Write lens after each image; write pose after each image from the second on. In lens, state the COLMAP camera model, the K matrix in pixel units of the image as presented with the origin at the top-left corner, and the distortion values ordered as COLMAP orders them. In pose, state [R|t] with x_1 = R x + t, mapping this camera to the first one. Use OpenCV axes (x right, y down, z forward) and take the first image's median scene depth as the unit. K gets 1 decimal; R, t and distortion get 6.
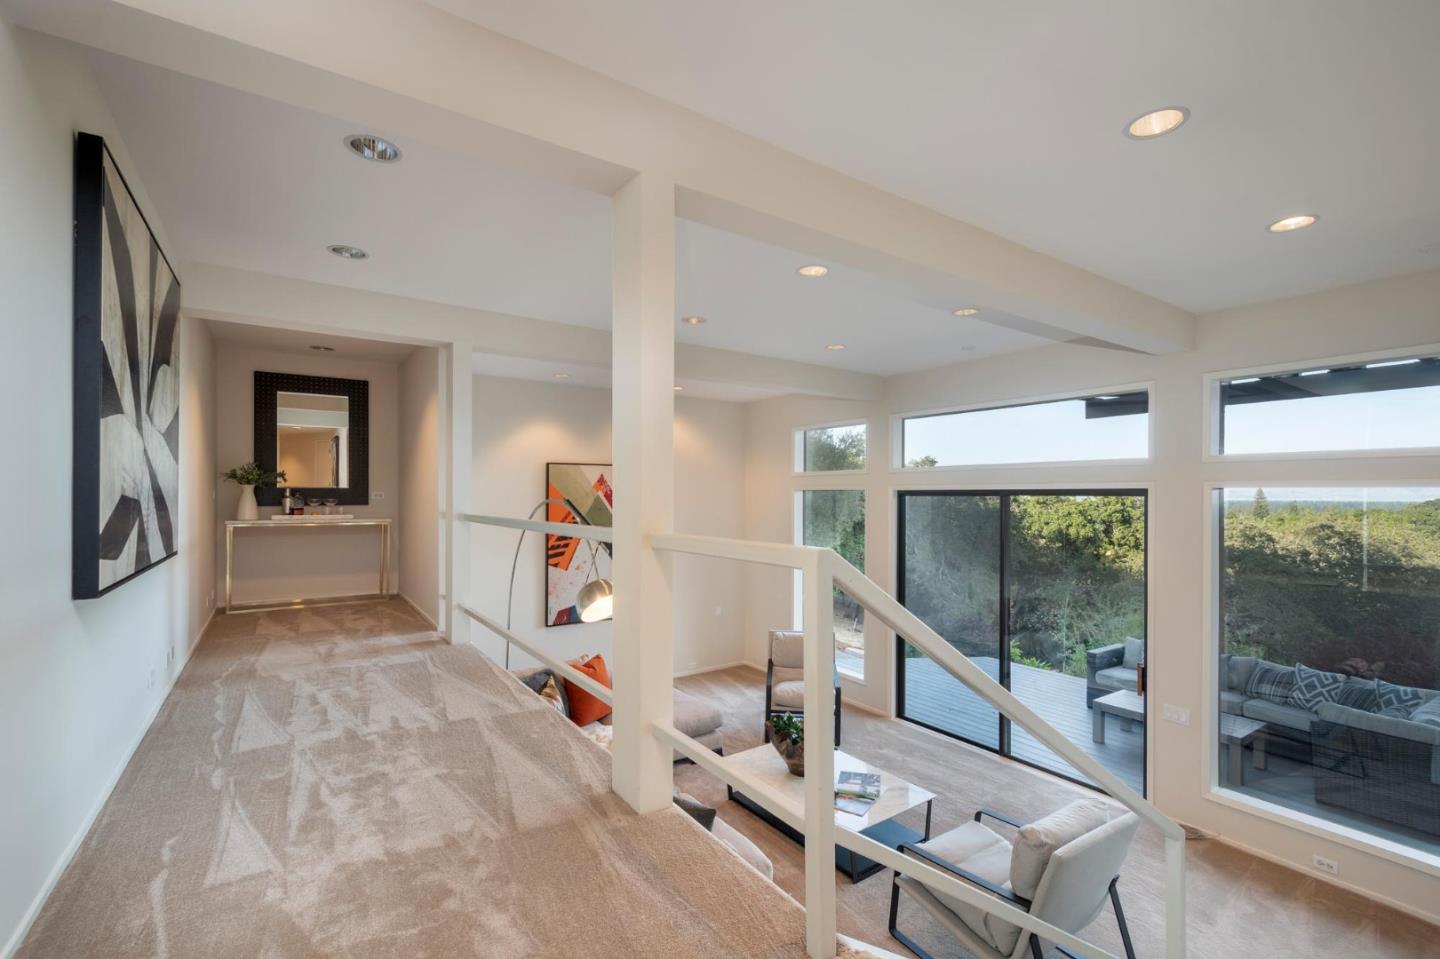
lens RADIAL K [[649.9, 0, 721.3], [0, 649.9, 490.6], [0, 0, 1]] dist [-0.000402, 0.000494]
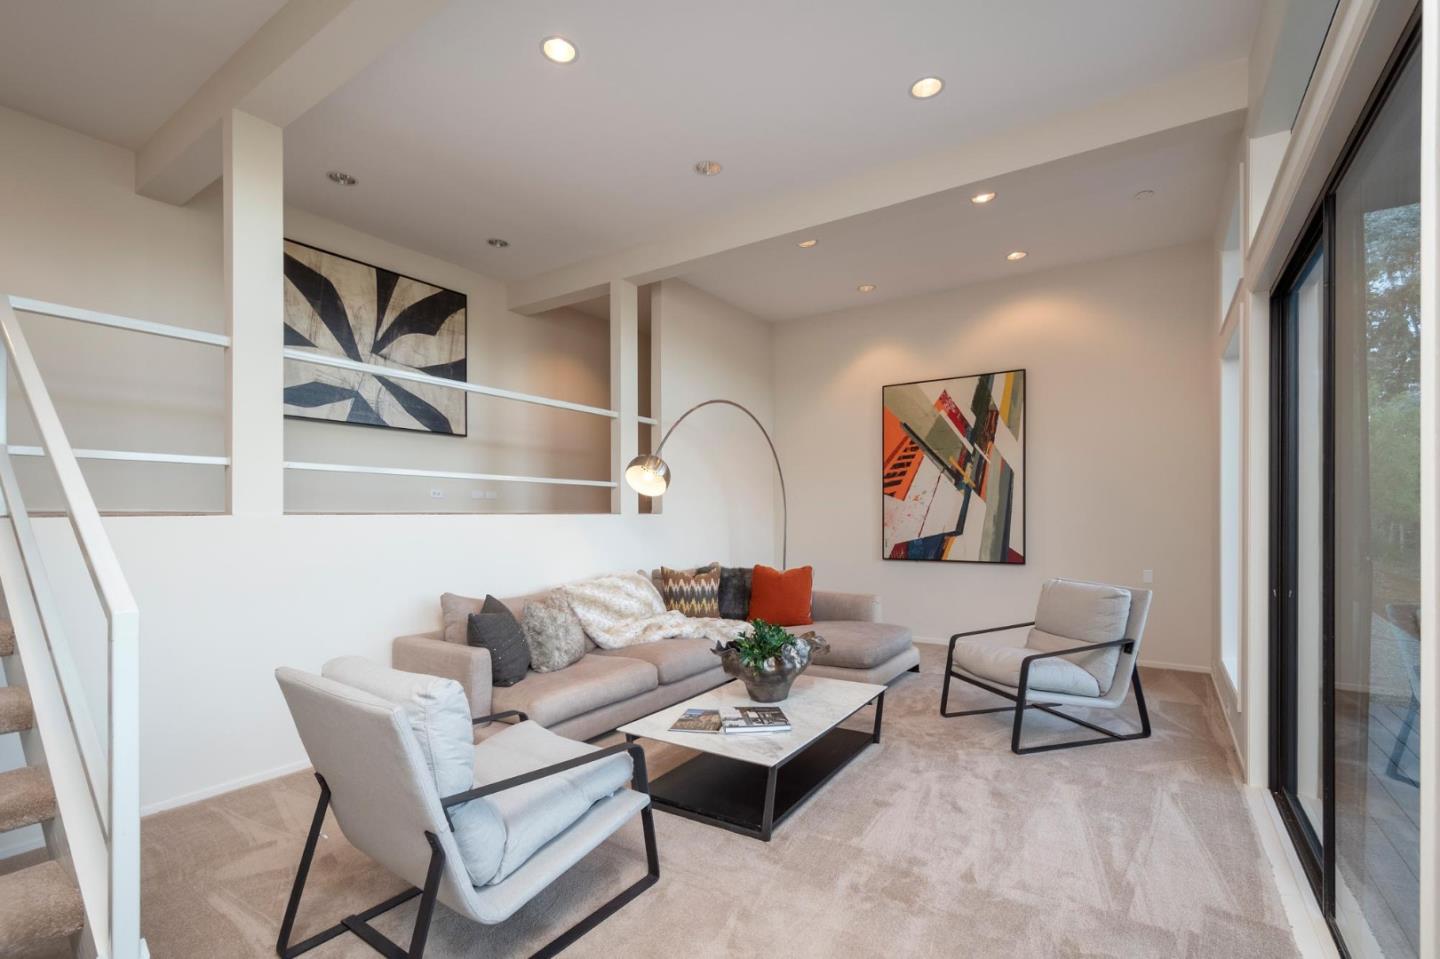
lens RADIAL K [[649.9, 0, 736.0], [0, 649.9, 509.3], [0, 0, 1]] dist [-0.000402, 0.000494]
pose [[0.393607, -0.003308, -0.919273, 0.510410], [0.012938, 0.999914, 0.001941, 0.130834], [0.919188, -0.012658, 0.393616, 0.428432]]
